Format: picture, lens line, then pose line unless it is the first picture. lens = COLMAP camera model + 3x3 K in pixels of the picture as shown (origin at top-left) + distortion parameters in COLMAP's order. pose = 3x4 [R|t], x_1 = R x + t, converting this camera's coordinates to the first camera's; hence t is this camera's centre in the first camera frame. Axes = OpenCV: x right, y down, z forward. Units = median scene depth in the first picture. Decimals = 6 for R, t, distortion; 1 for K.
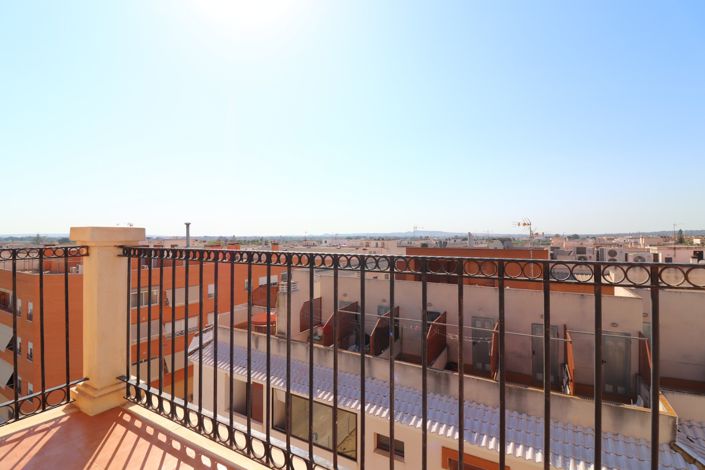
lens RADIAL K [[328.6, 0, 358.5], [0, 328.6, 232.9], [0, 0, 1]] dist [-0.016194, -0.000424]
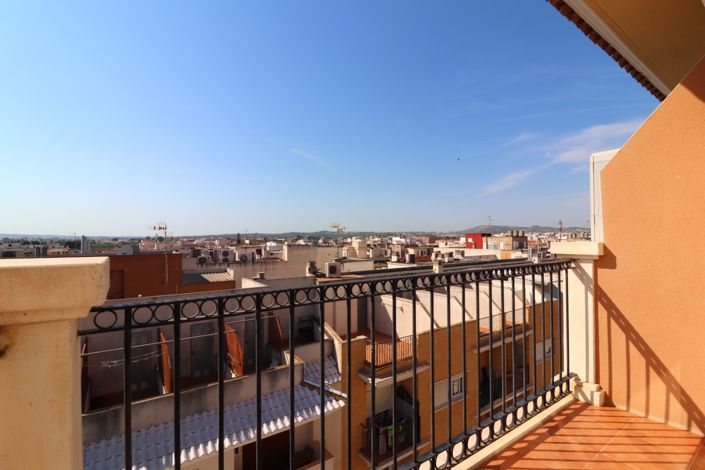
lens RADIAL K [[328.6, 0, 358.5], [0, 328.6, 232.9], [0, 0, 1]] dist [-0.016194, -0.000424]
pose [[0.431903, 0.010876, 0.901854, -0.203886], [-0.003973, 0.999941, -0.010156, -0.006857], [-0.901911, 0.000803, 0.431921, 0.097248]]
